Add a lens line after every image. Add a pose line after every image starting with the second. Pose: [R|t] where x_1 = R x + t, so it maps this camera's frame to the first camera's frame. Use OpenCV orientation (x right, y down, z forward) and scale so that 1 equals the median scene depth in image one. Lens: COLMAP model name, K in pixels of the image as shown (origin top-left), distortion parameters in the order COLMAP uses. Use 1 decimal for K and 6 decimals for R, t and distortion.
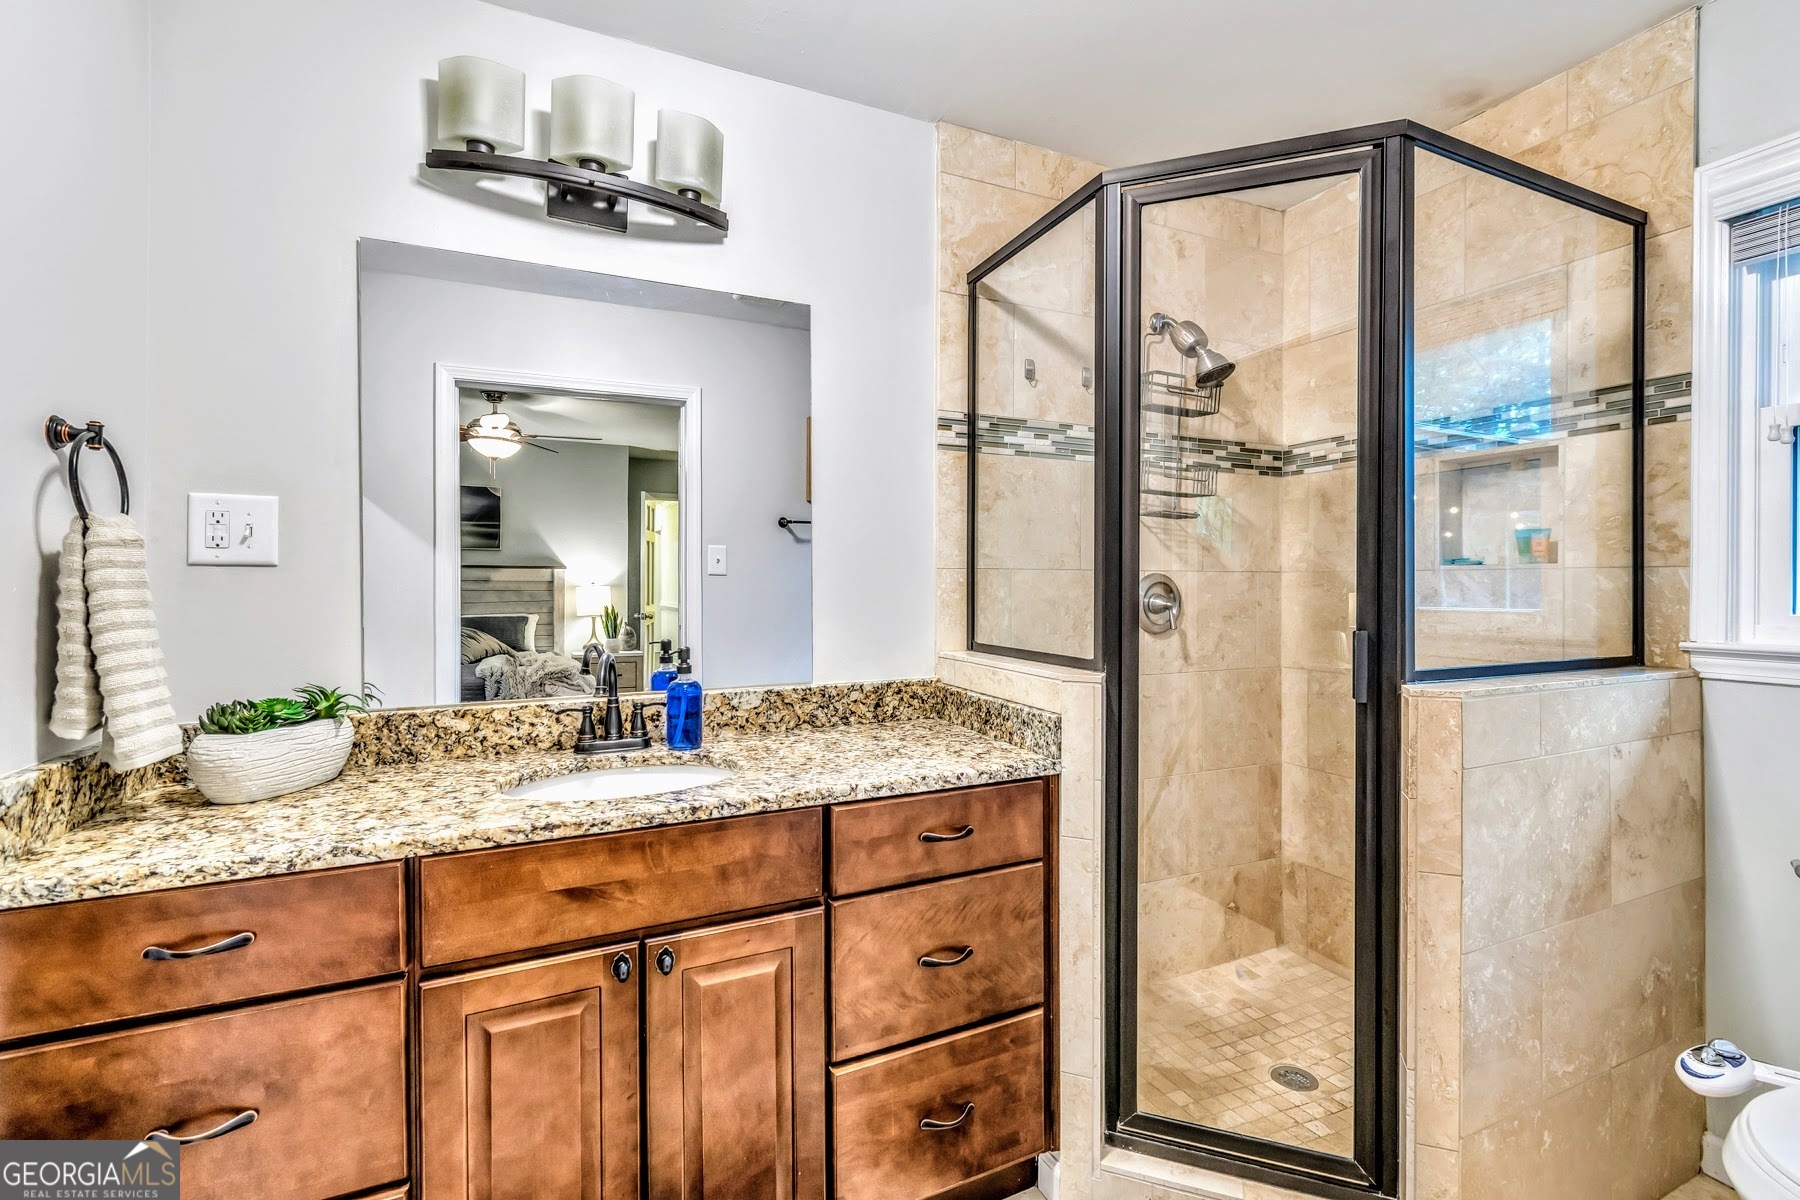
lens RADIAL K [[808.0, 0, 918.7], [0, 808.0, 592.7], [0, 0, 1]] dist [-0.002228, -0.000173]
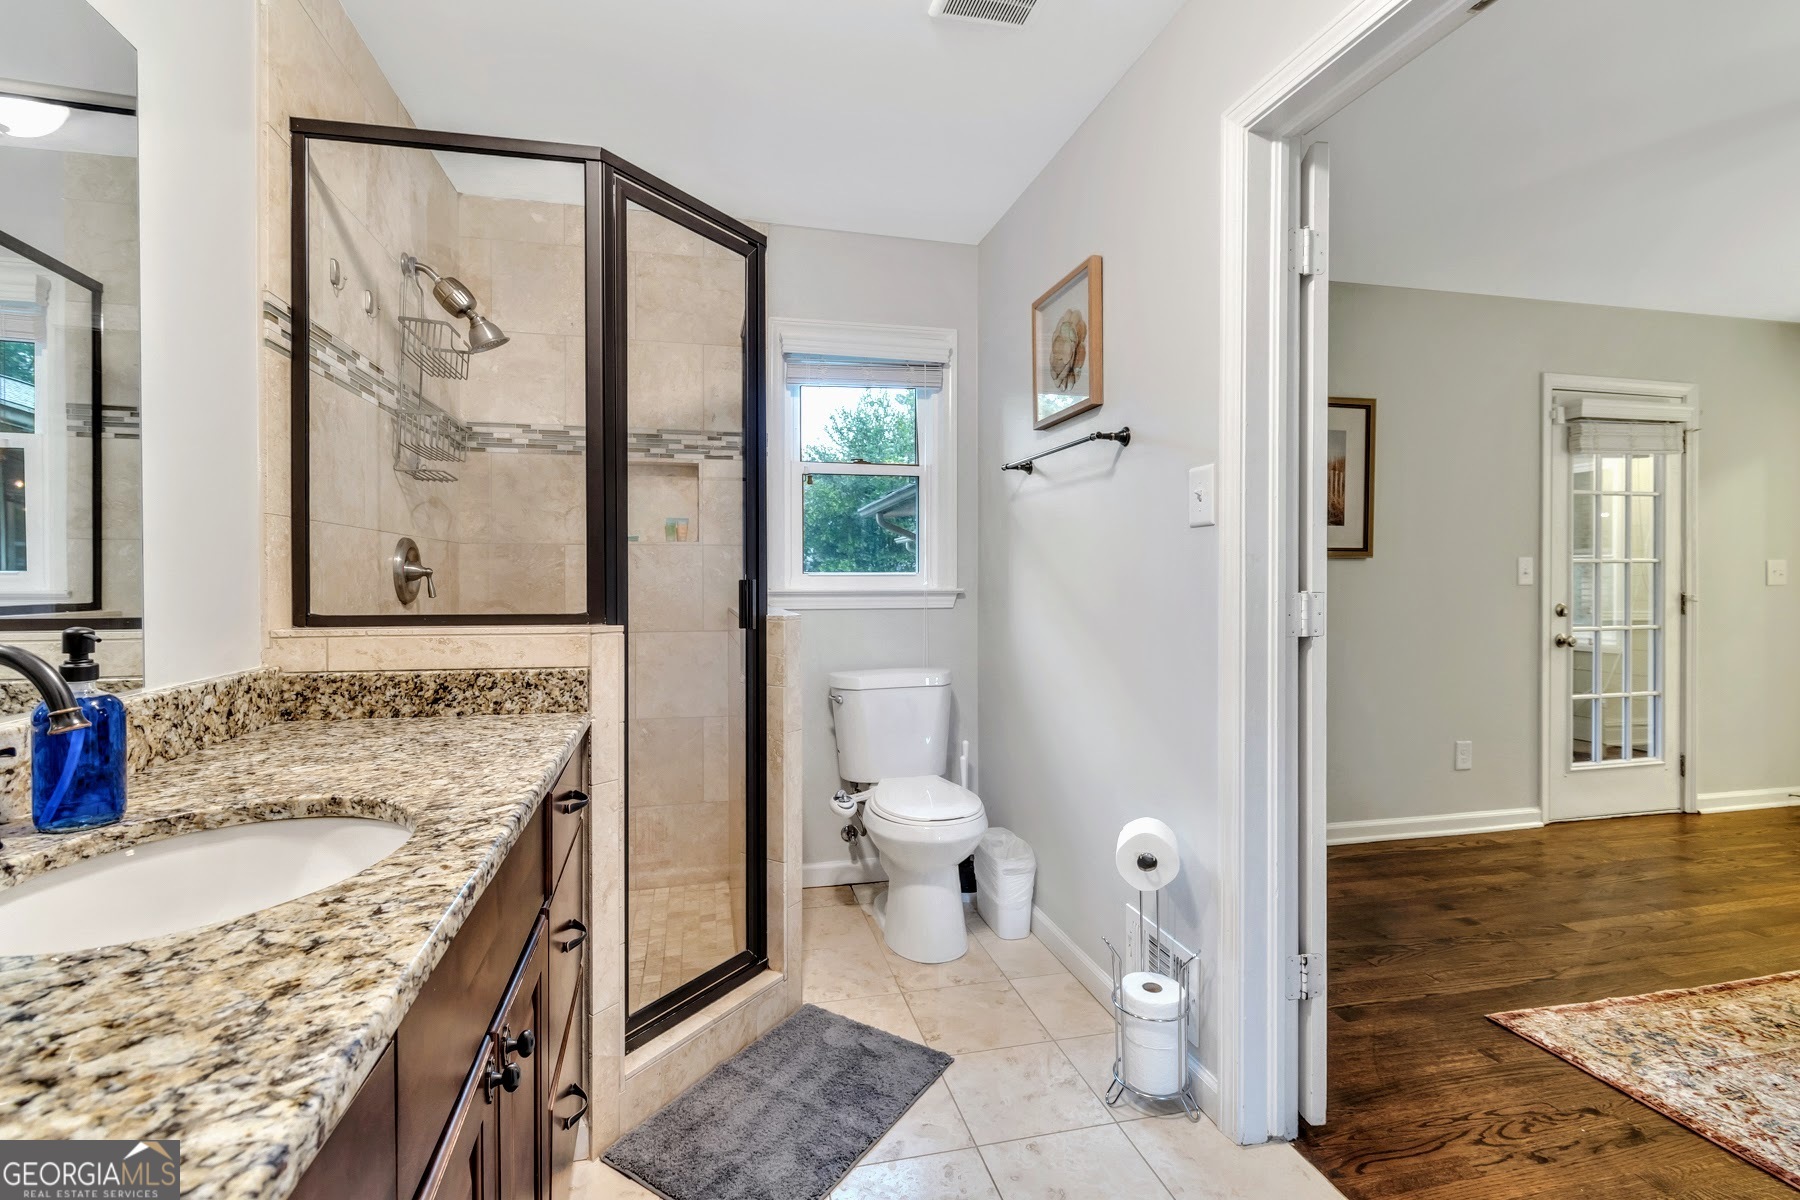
lens RADIAL K [[787.2, 0, 893.3], [0, 787.2, 587.5], [0, 0, 1]] dist [0.001007, 0.000284]
pose [[0.216724, -0.013895, 0.976134, -0.585295], [0.011326, 0.999867, 0.011718, 0.036349], [-0.976167, 0.008517, 0.216853, 0.340741]]
